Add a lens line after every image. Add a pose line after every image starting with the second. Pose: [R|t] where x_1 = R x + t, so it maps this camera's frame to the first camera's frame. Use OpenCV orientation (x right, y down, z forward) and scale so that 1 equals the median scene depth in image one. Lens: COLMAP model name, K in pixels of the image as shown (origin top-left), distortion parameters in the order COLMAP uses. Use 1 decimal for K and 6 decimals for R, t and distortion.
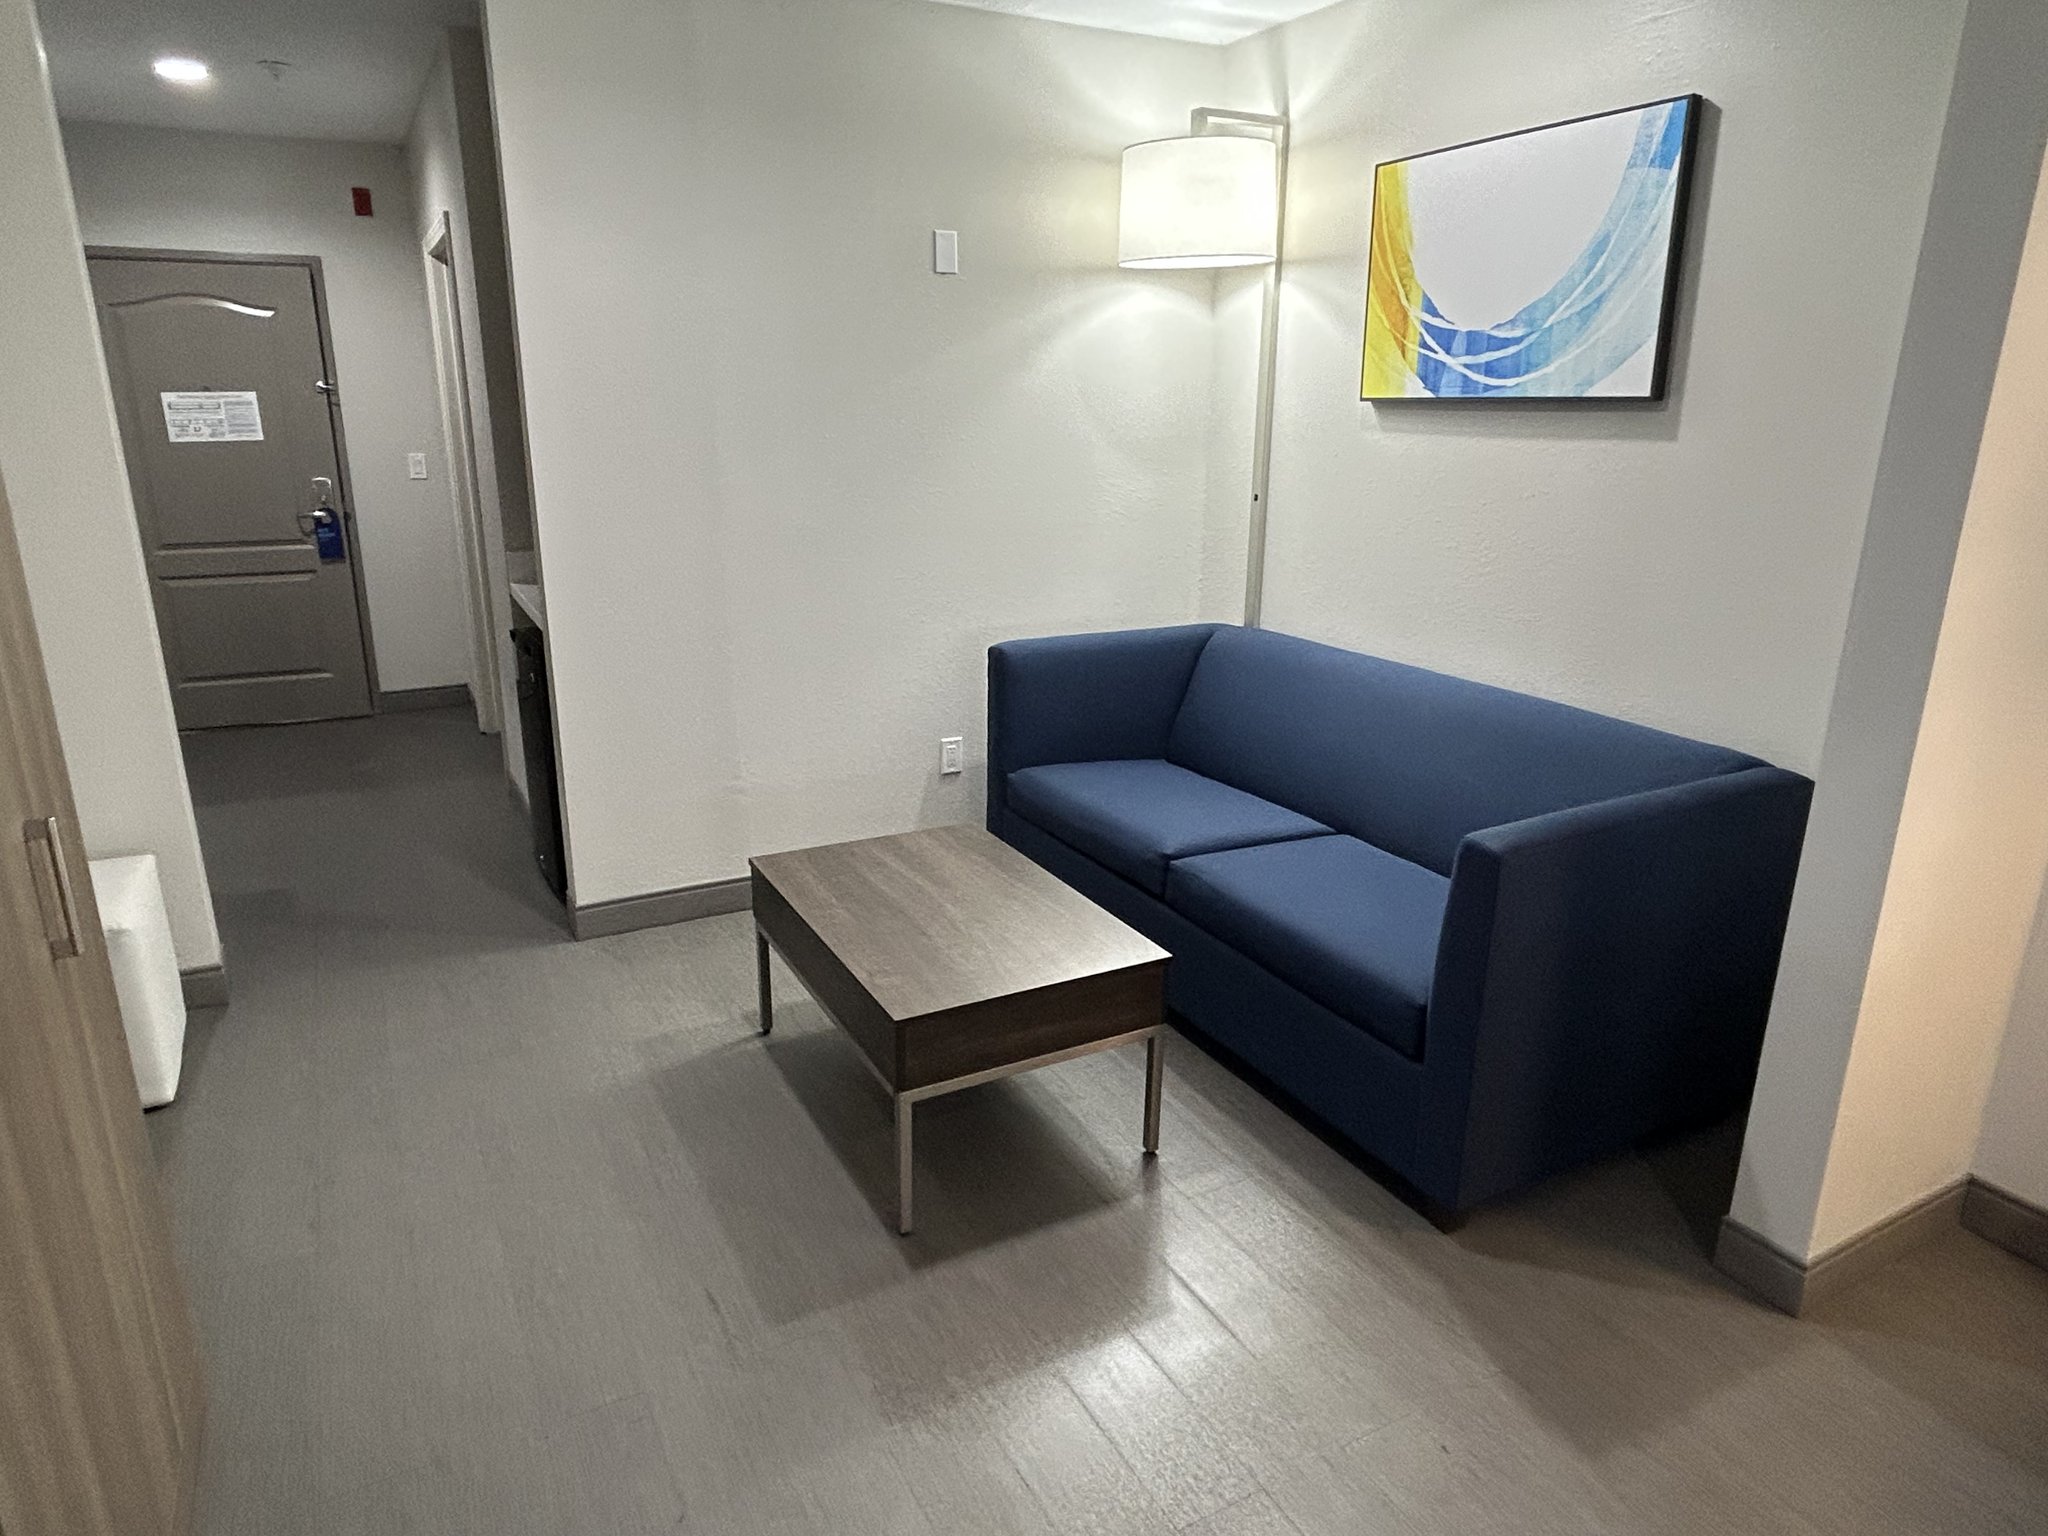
lens RADIAL K [[1254.2, 0, 1016.8], [0, 1254.2, 762.7], [0, 0, 1]] dist [0.004631, 0.001342]
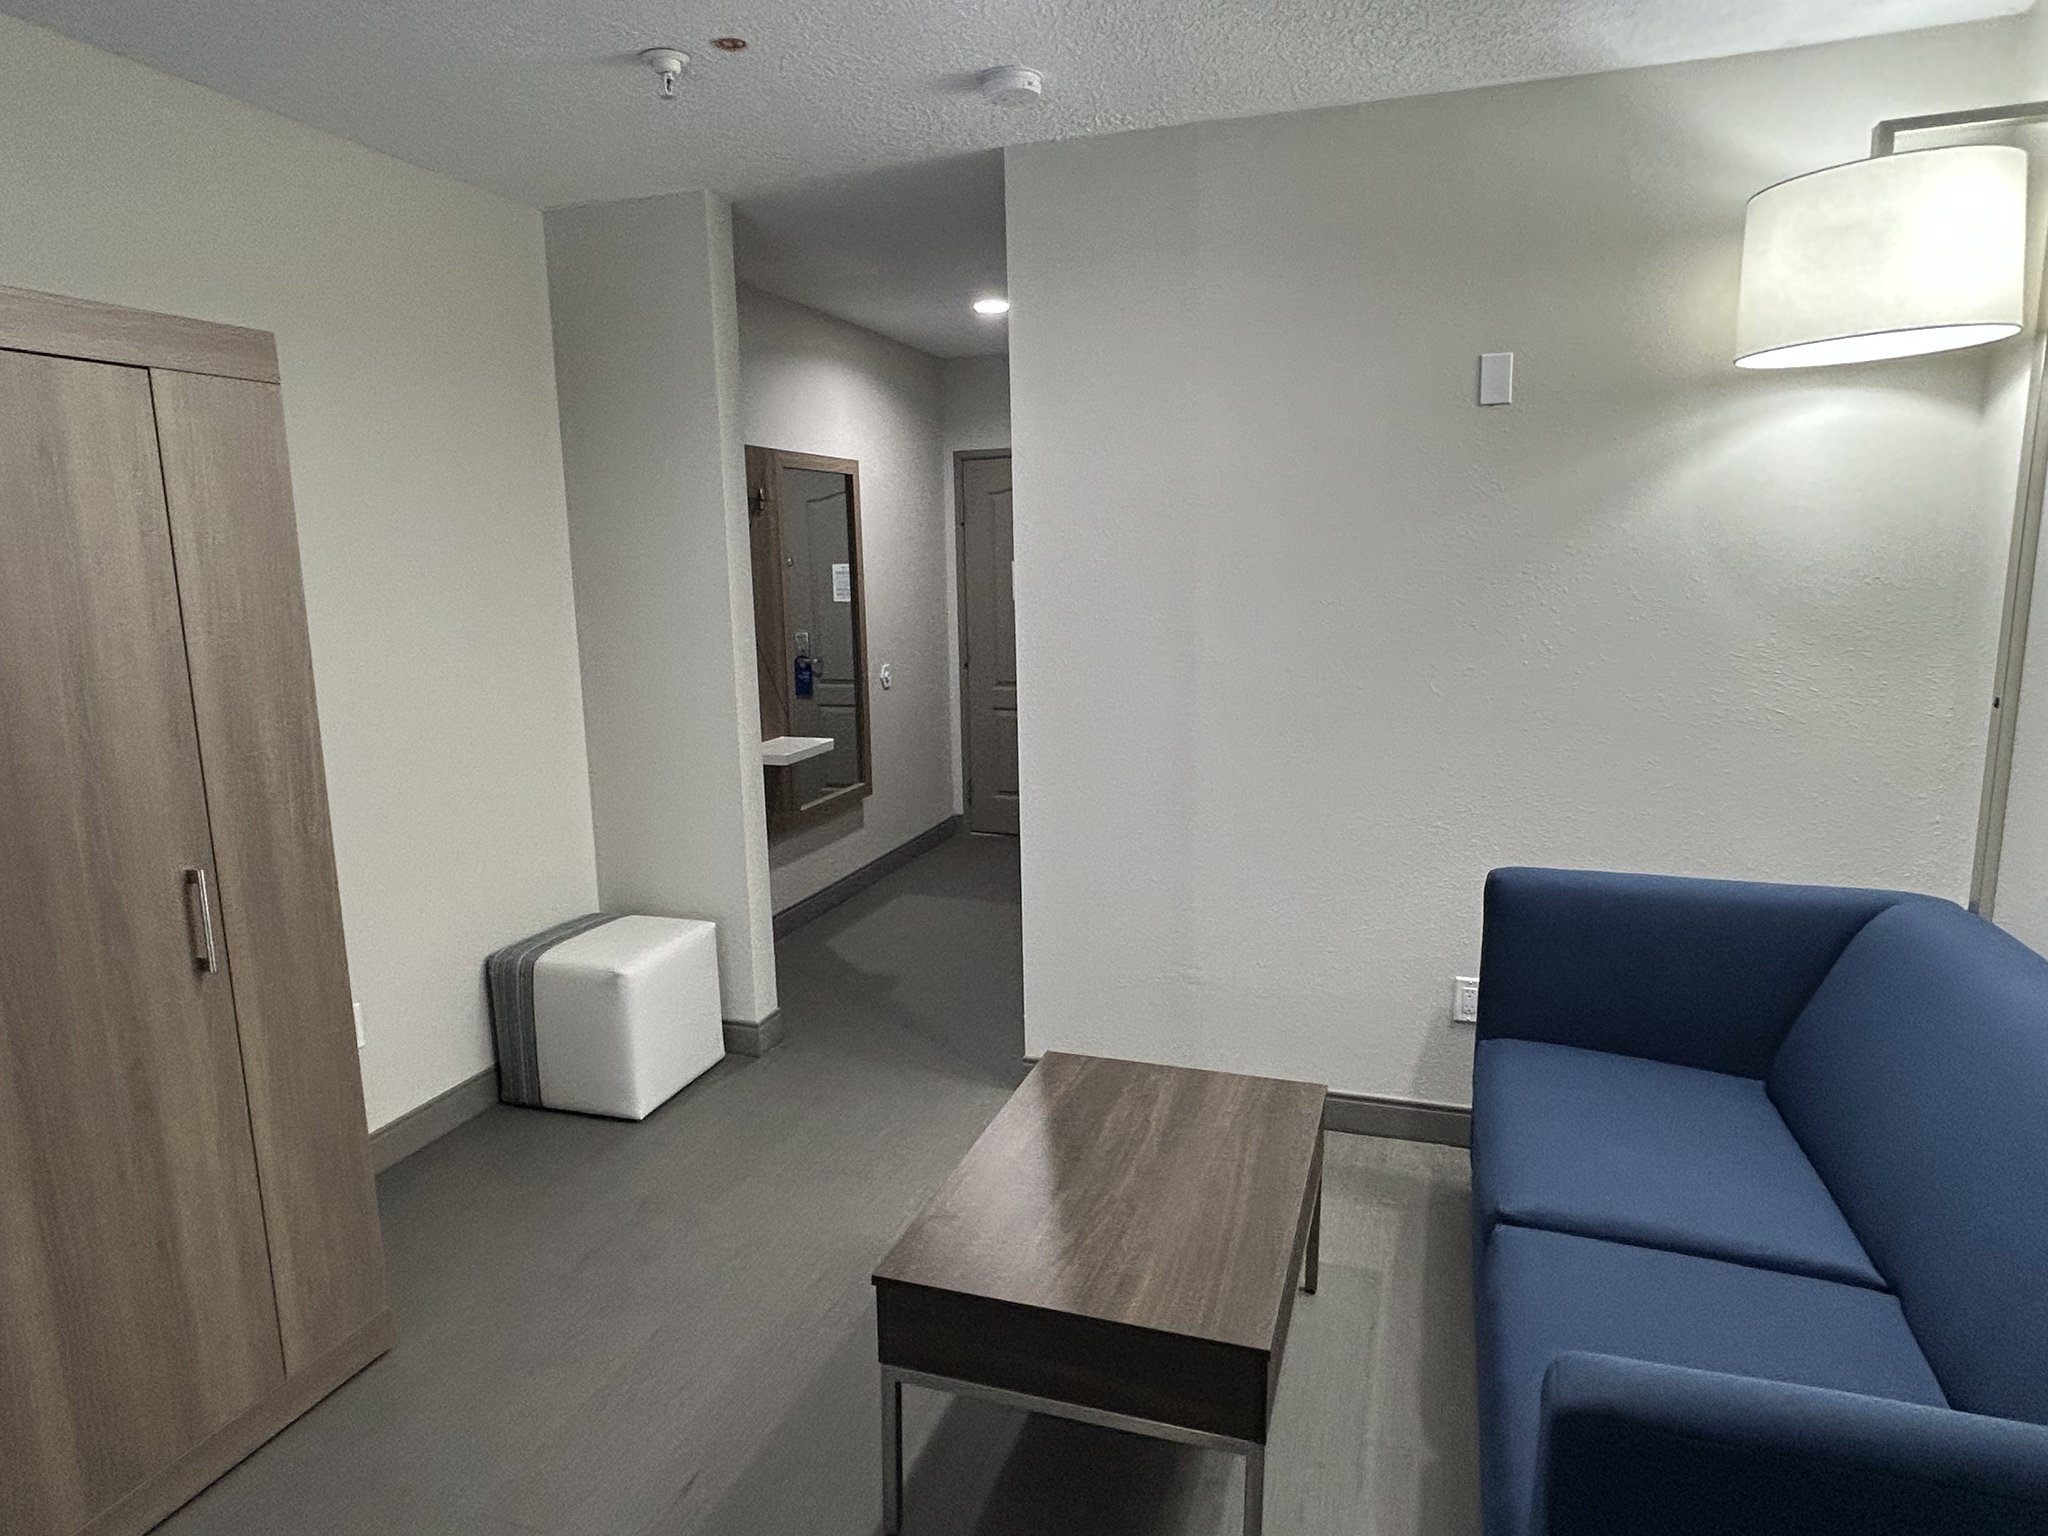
lens RADIAL K [[1254.2, 0, 1020.3], [0, 1254.2, 772.8], [0, 0, 1]] dist [0.004631, 0.001342]
pose [[0.688928, 0.107935, -0.716748, 0.337408], [-0.186383, 0.981979, -0.031273, -0.076048], [0.700456, 0.155135, 0.696631, 0.262349]]
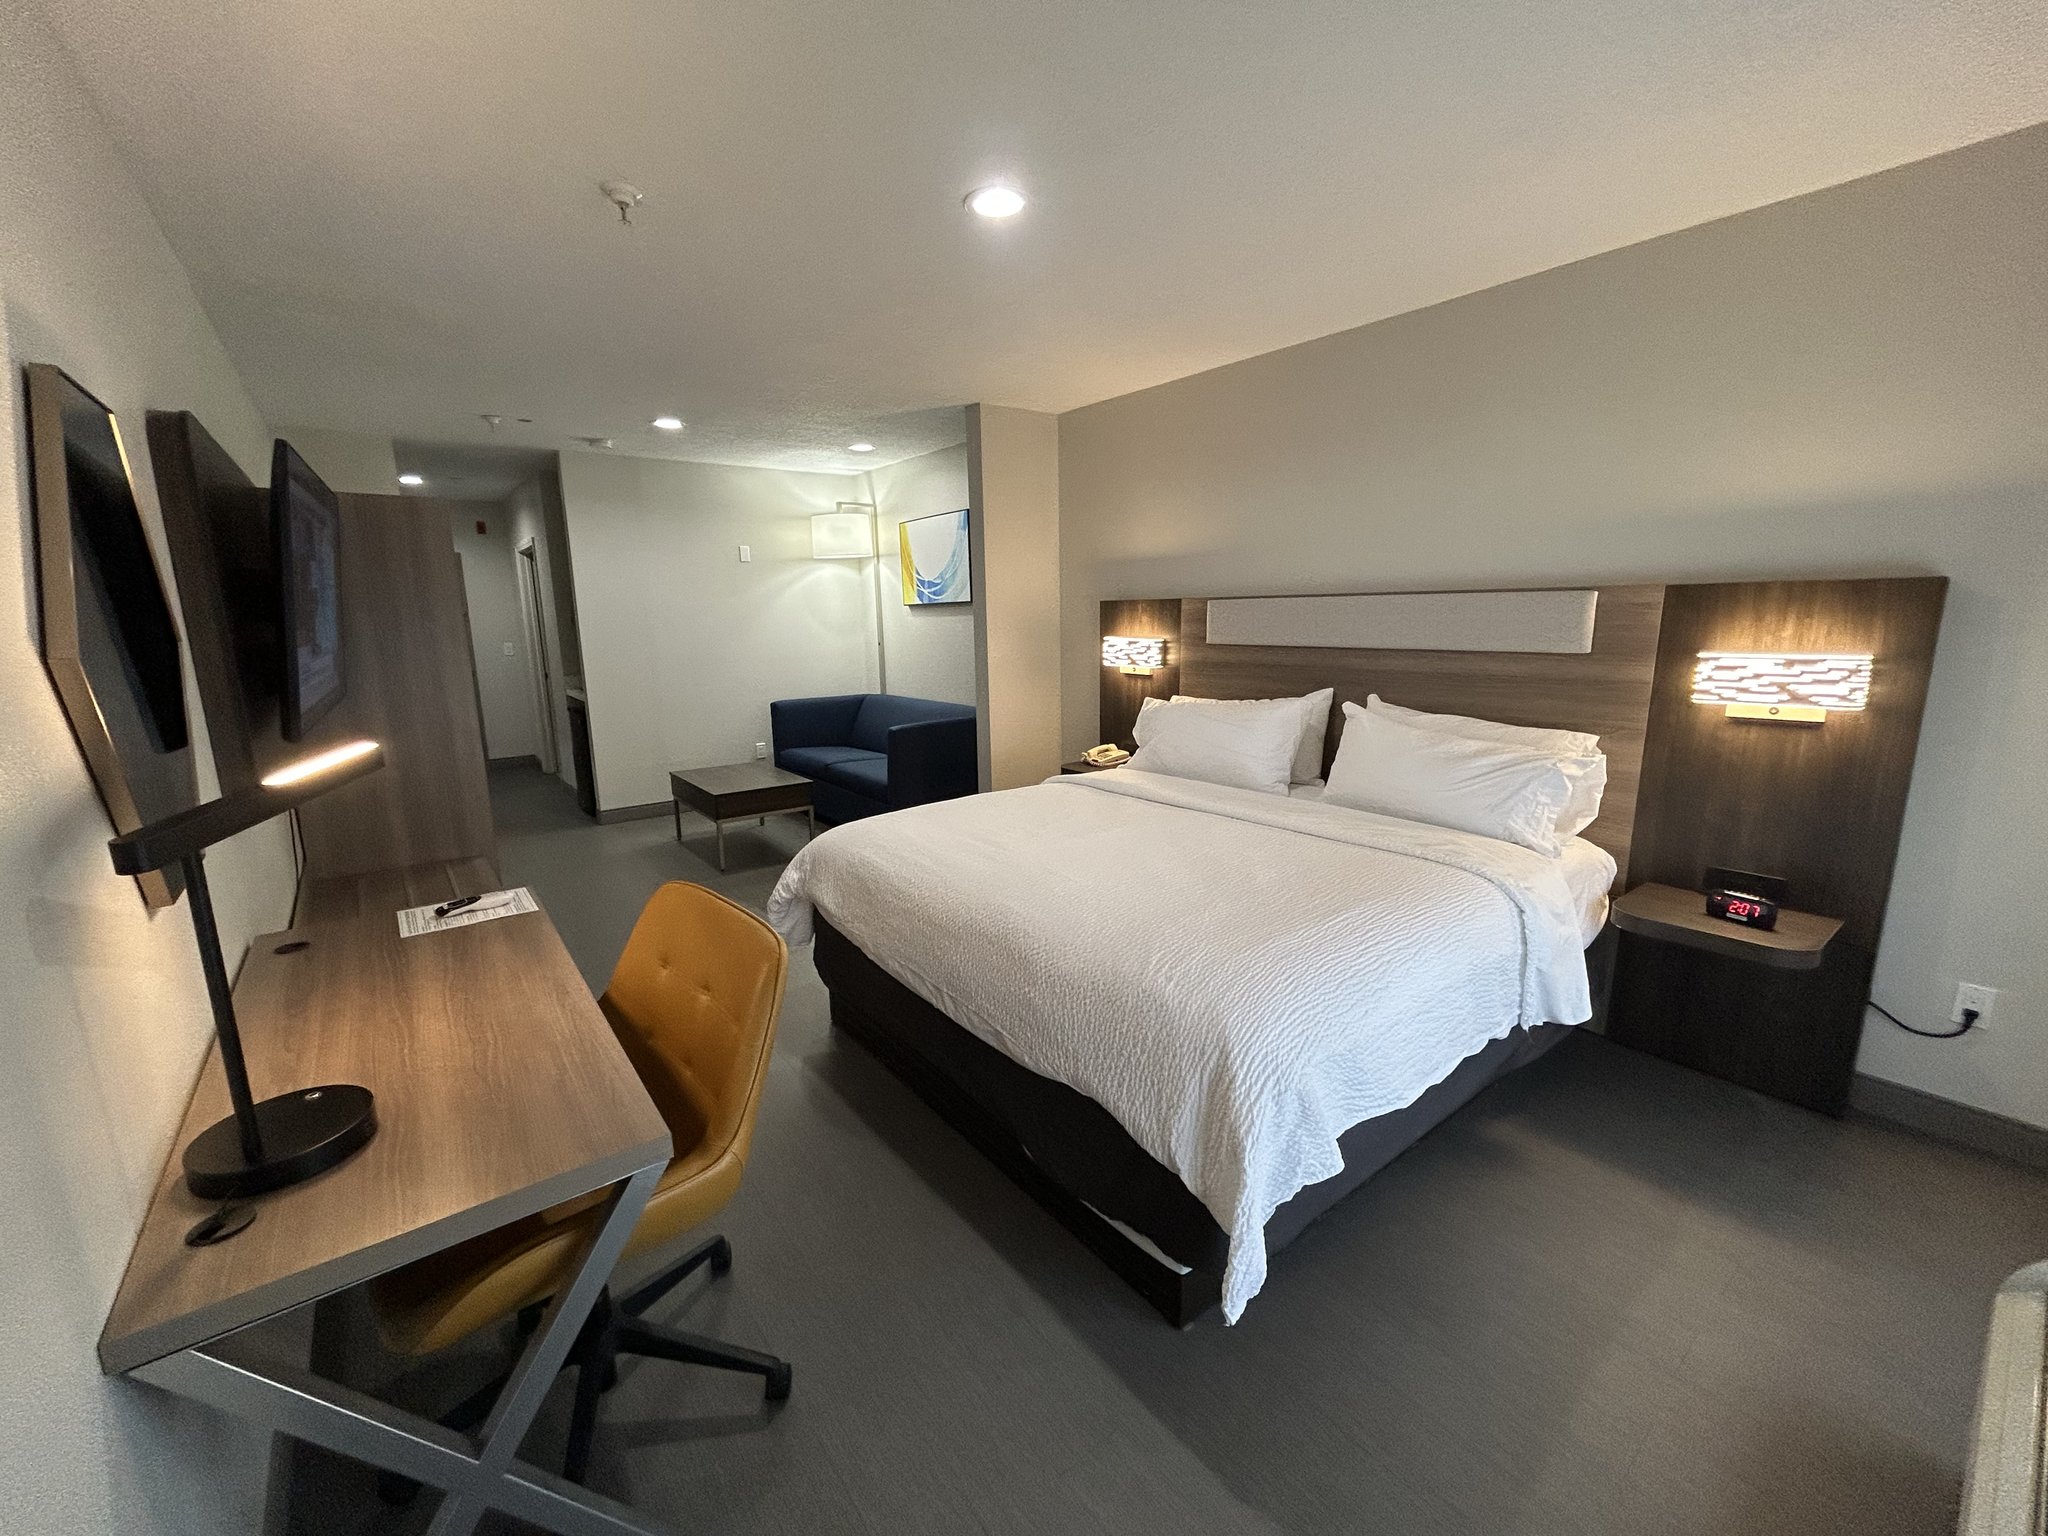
lens RADIAL K [[825.7, 0, 1022.8], [0, 825.7, 777.8], [0, 0, 1]] dist [-0.000430, 0.000017]
pose [[0.985595, -0.054224, 0.160197, 0.214241], [0.068648, 0.993935, -0.085914, 0.248166], [-0.154566, 0.095674, 0.983339, -0.747165]]
